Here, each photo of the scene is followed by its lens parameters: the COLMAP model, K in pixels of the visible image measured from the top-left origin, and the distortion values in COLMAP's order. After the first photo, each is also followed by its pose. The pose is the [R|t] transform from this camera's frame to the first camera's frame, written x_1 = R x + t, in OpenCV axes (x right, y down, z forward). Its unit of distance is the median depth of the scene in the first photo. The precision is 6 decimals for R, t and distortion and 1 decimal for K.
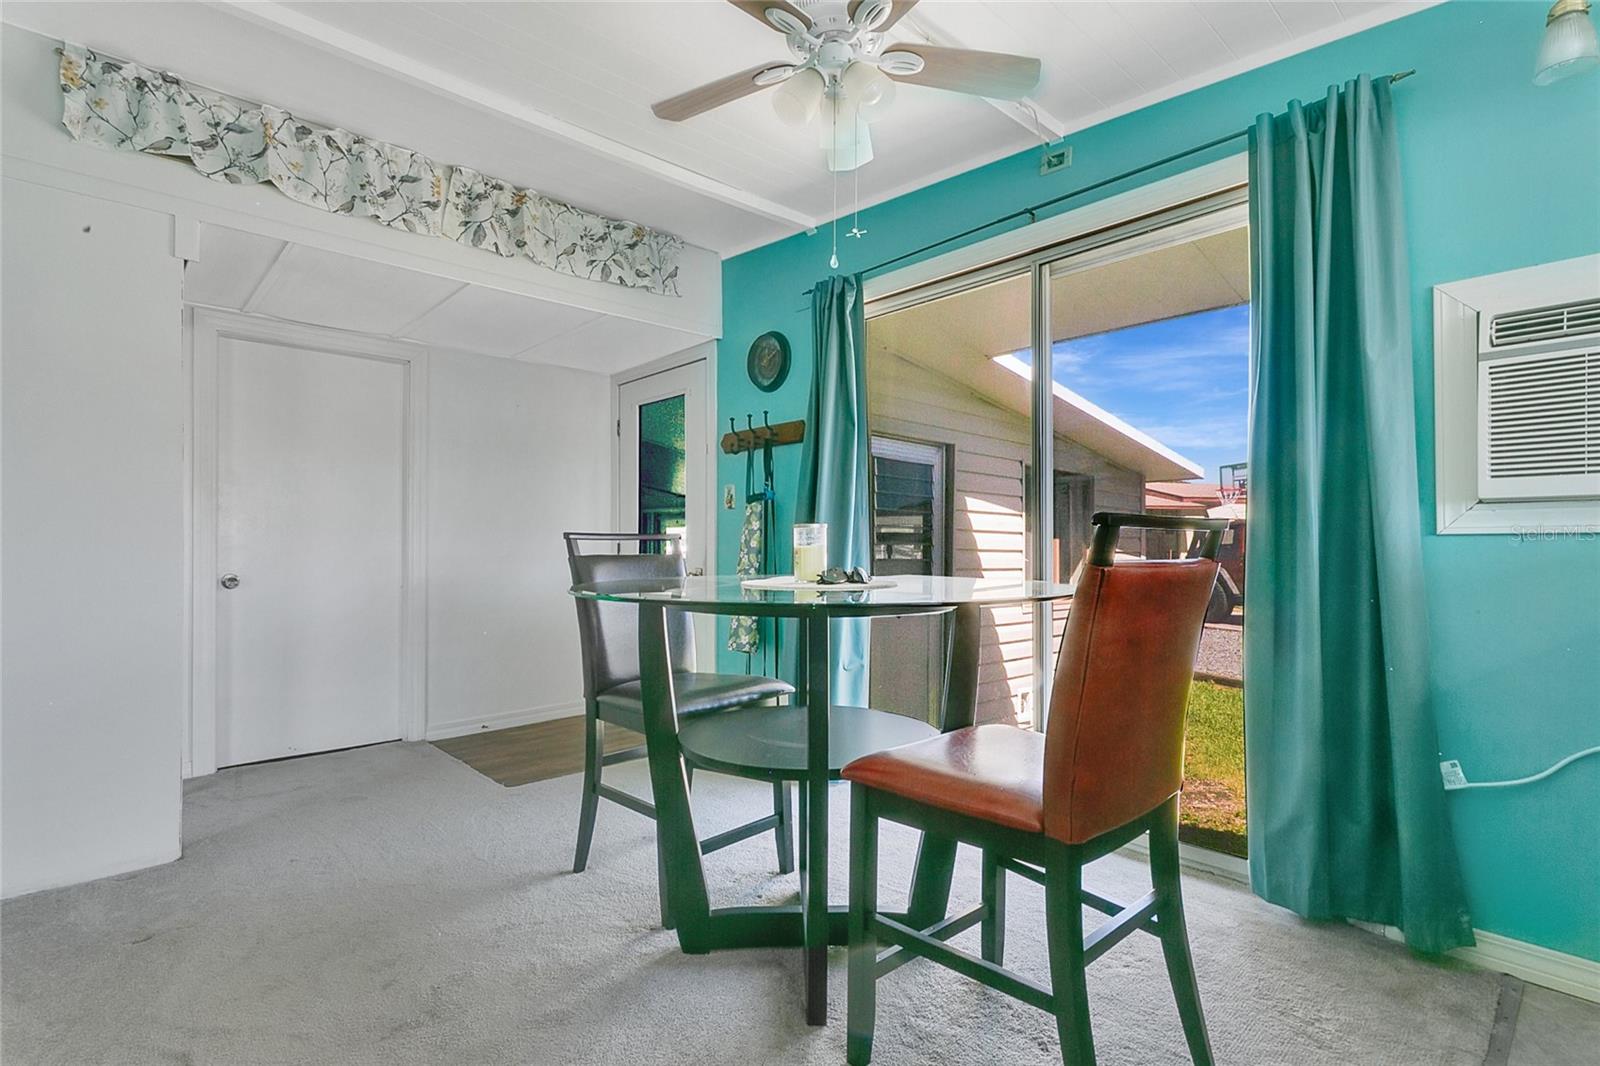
lens RADIAL K [[780.9, 0, 800.2], [0, 780.9, 536.1], [0, 0, 1]] dist [-0.004716, 0.001805]
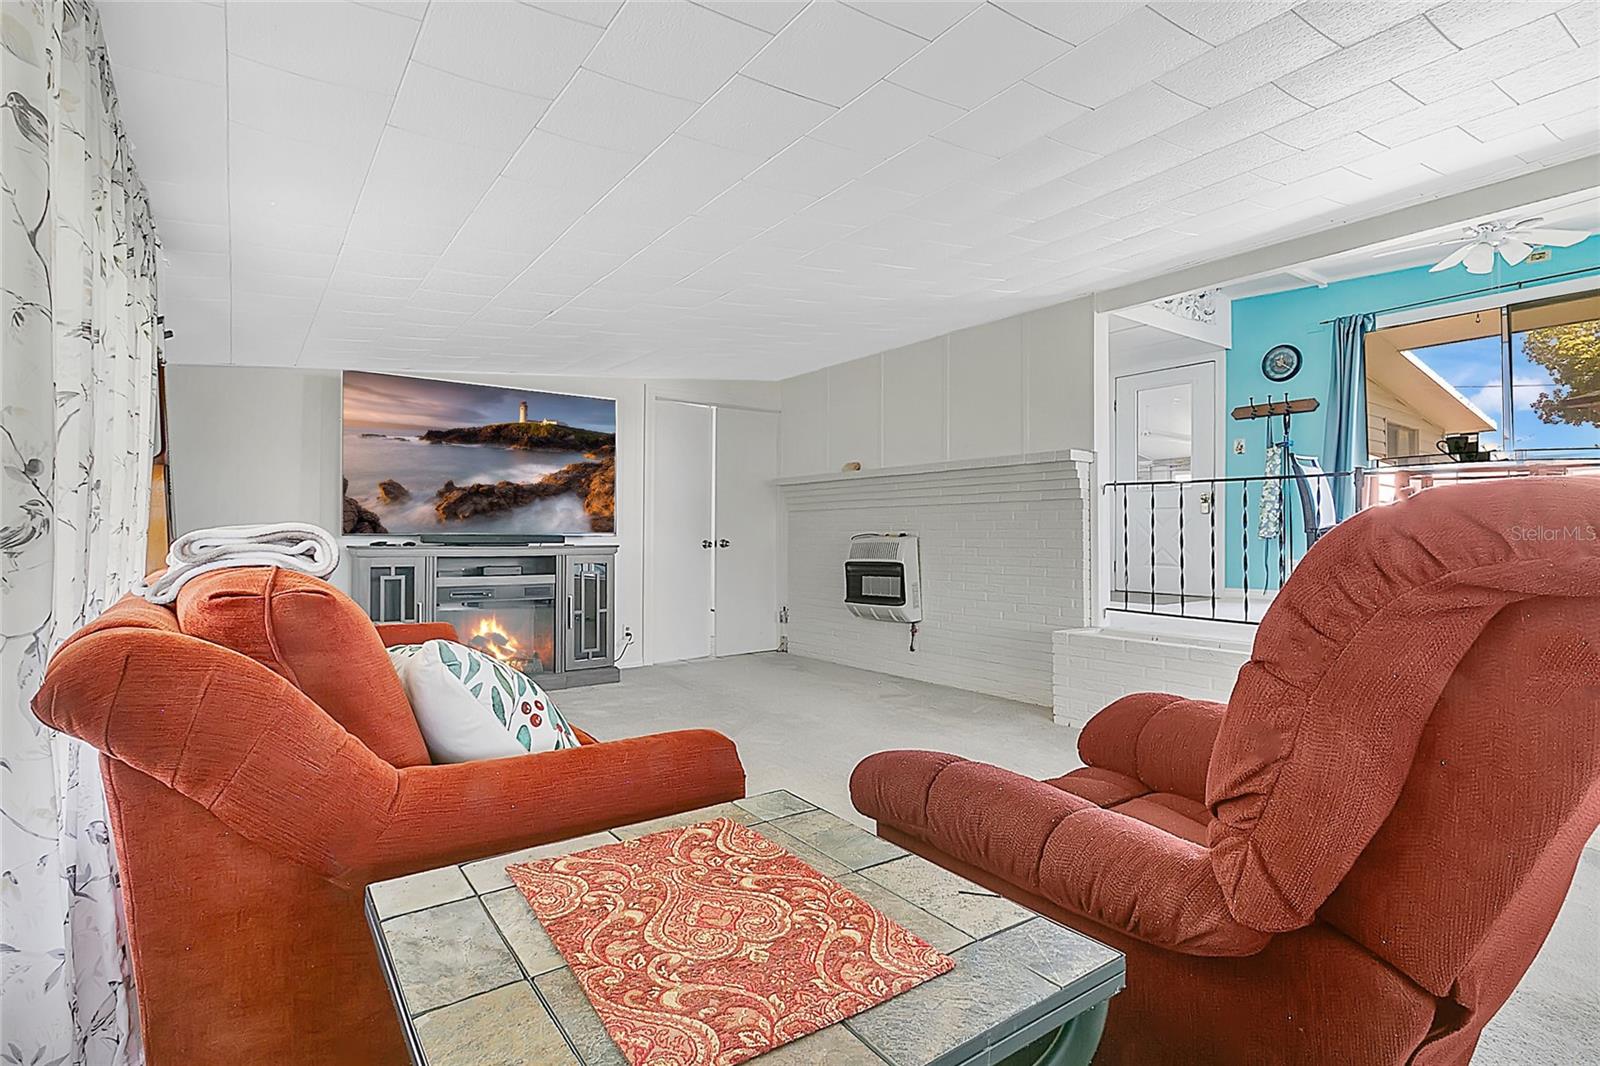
lens RADIAL K [[780.9, 0, 805.4], [0, 780.9, 526.5], [0, 0, 1]] dist [-0.004716, 0.001805]
pose [[0.993771, -0.006476, -0.111249, -0.875499], [0.007460, 0.999937, 0.008432, 0.103971], [0.111188, -0.009209, 0.993757, -0.769365]]
